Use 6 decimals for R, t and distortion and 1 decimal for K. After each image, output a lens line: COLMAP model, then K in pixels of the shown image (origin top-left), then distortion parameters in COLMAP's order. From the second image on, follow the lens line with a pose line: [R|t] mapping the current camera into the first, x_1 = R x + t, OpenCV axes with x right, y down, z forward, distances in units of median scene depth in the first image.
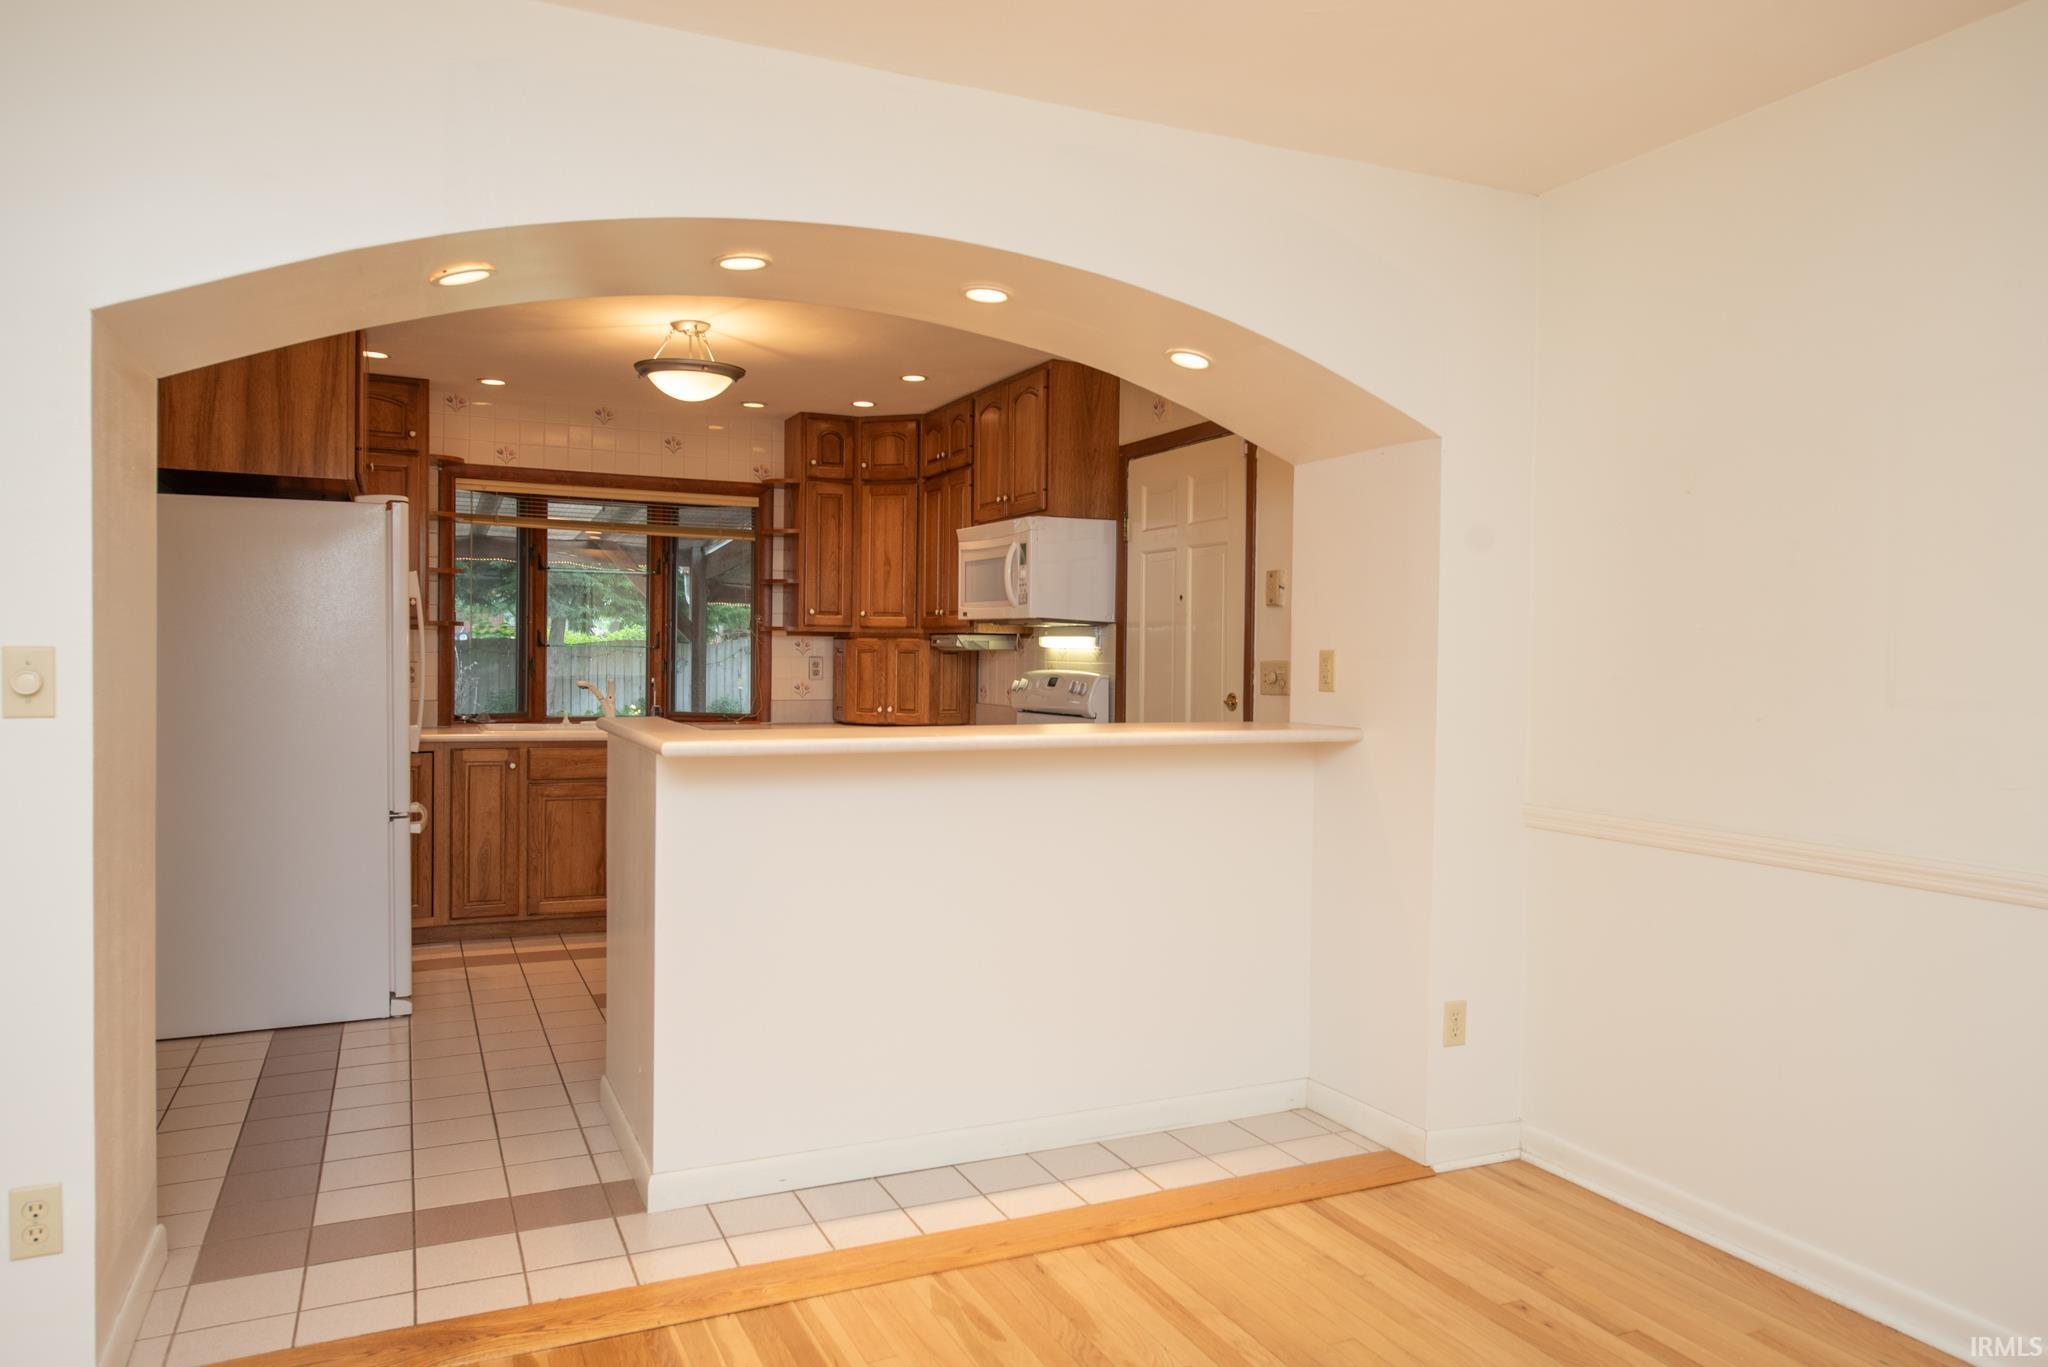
lens RADIAL K [[1373.9, 0, 1028.2], [0, 1373.9, 679.8], [0, 0, 1]] dist [0.005311, 0.001061]
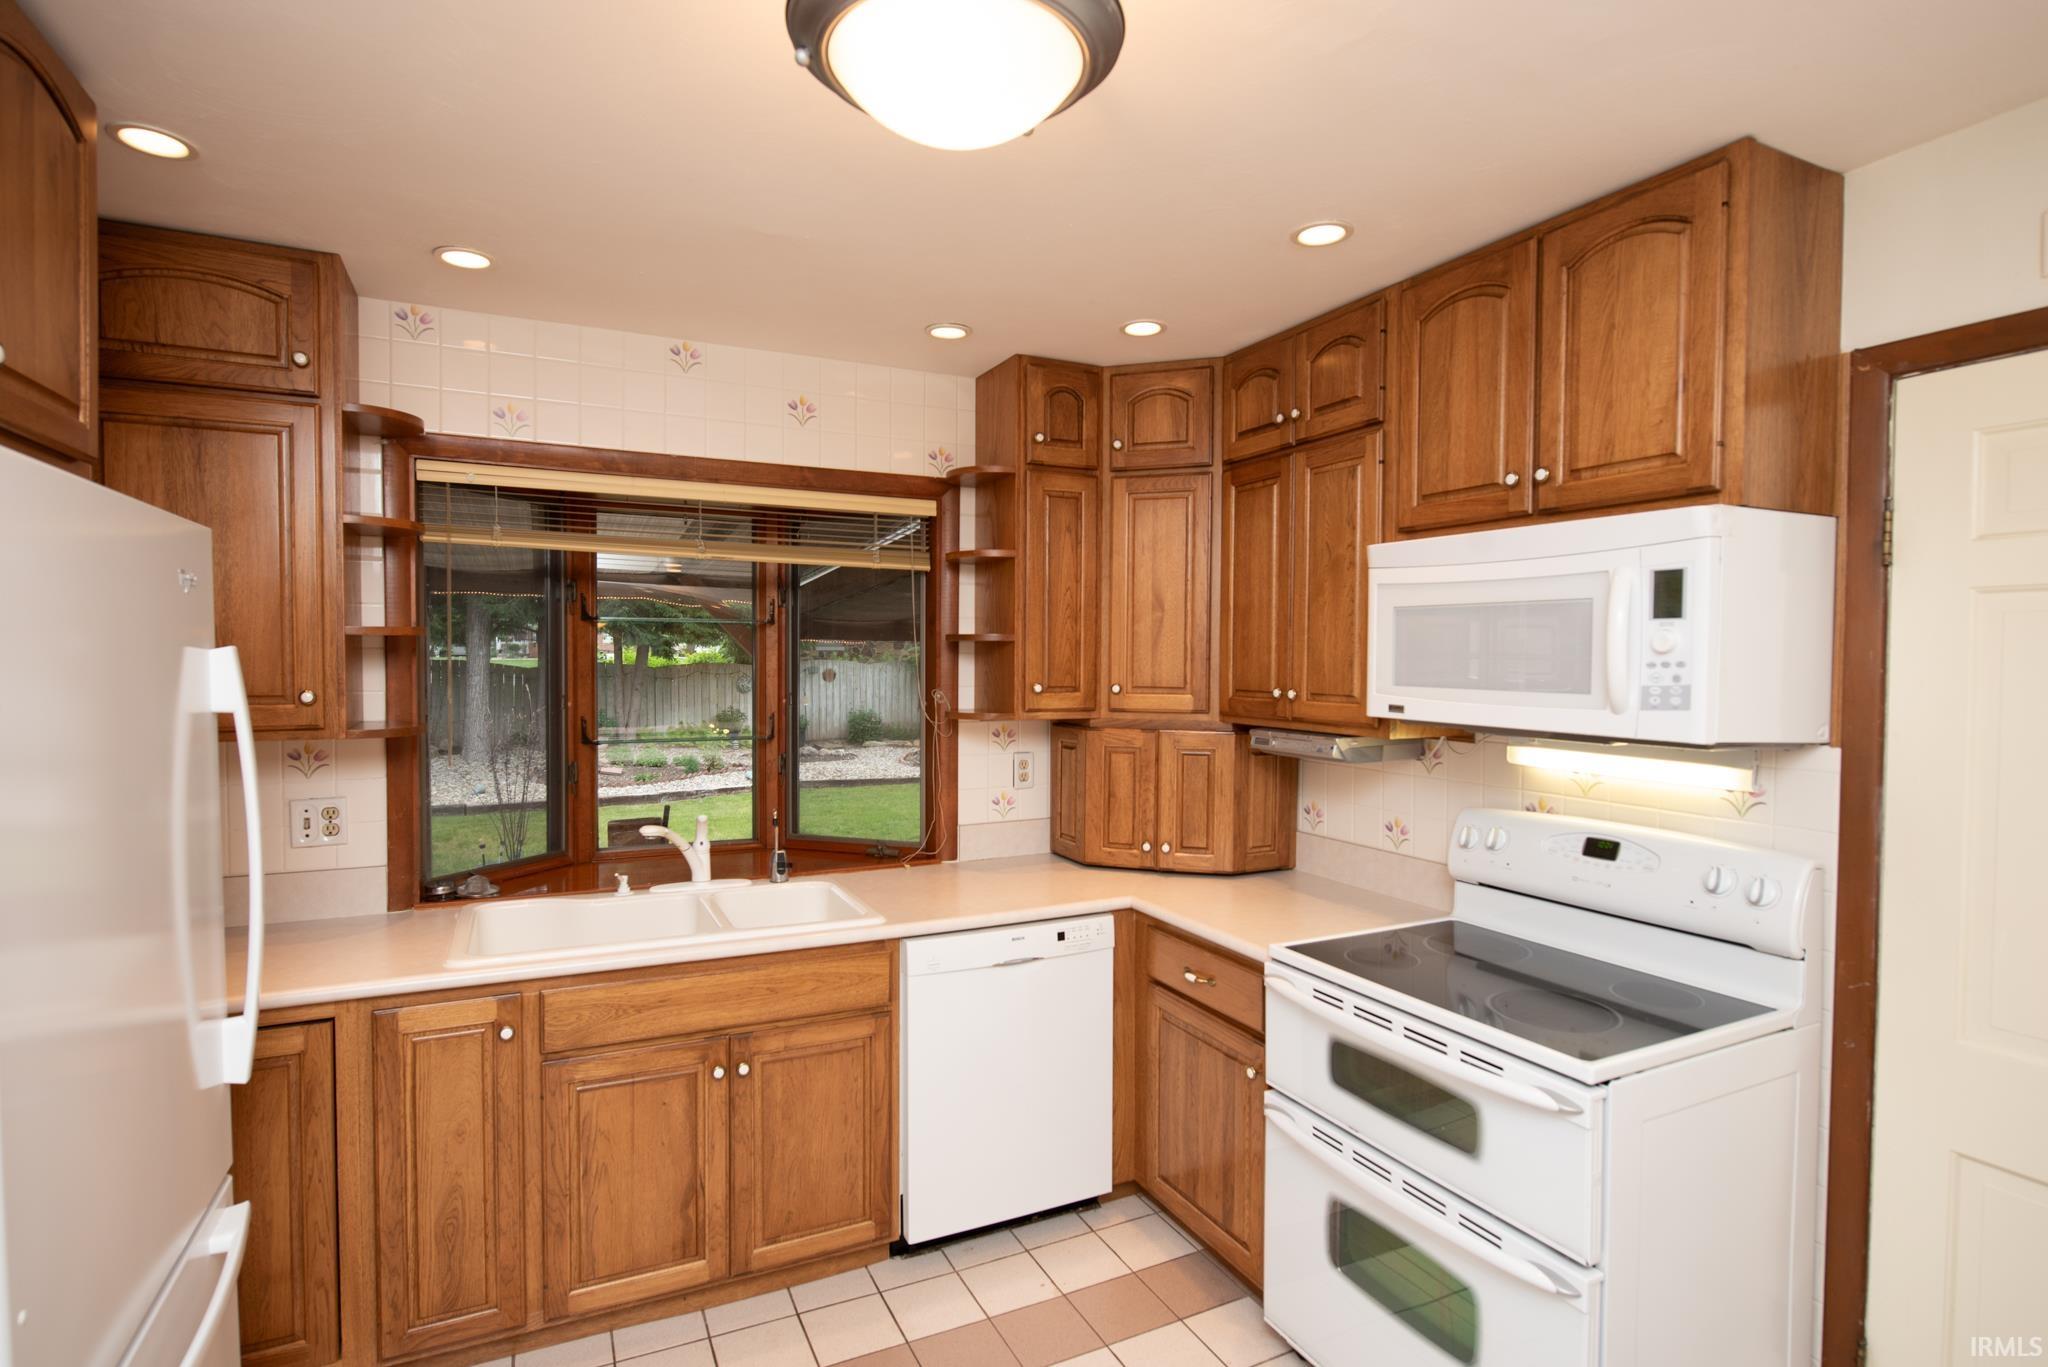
lens RADIAL K [[1030.9, 0, 1022.9], [0, 1030.9, 683.1], [0, 0, 1]] dist [-0.003735, -0.000709]
pose [[0.999775, -0.009275, 0.019083, -0.171767], [0.009194, 0.999948, 0.004357, -0.053593], [-0.019122, -0.004180, 0.999808, 0.549031]]
